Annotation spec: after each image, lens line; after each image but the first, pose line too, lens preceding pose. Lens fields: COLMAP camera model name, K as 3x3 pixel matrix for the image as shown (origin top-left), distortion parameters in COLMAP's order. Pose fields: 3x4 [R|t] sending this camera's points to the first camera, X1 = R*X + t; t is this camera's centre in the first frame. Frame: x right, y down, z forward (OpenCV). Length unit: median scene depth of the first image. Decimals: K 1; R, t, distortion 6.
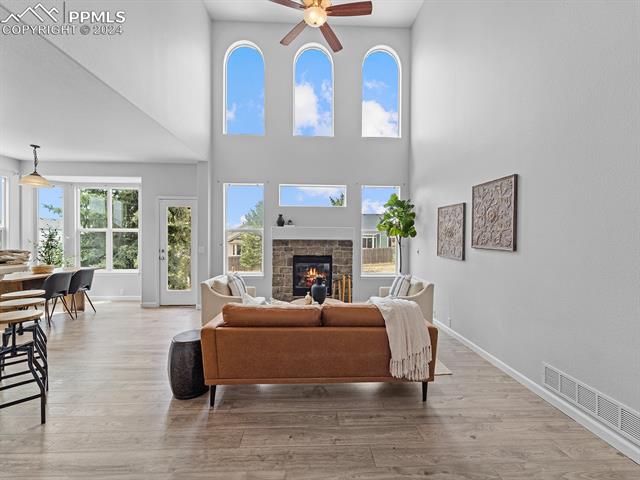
lens RADIAL K [[265.5, 0, 321.7], [0, 265.5, 239.9], [0, 0, 1]] dist [-0.000272, -0.000173]
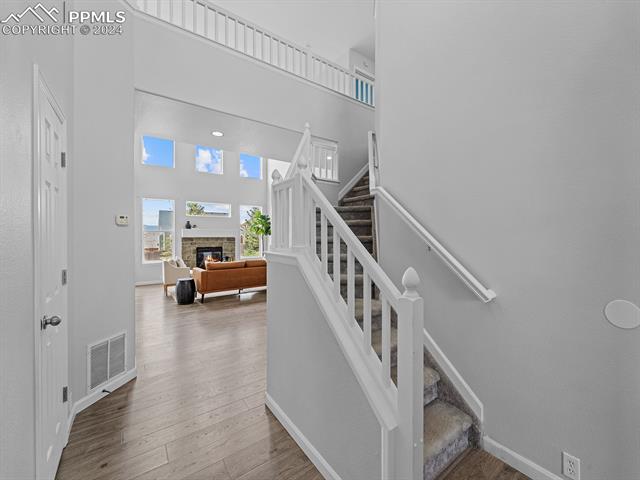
lens RADIAL K [[265.5, 0, 321.7], [0, 265.5, 239.9], [0, 0, 1]] dist [-0.000272, -0.000173]
pose [[0.839472, -0.014499, 0.543210, -0.341200], [0.010763, 0.999892, 0.010056, 0.006399], [-0.543297, -0.002595, 0.839537, -0.718324]]
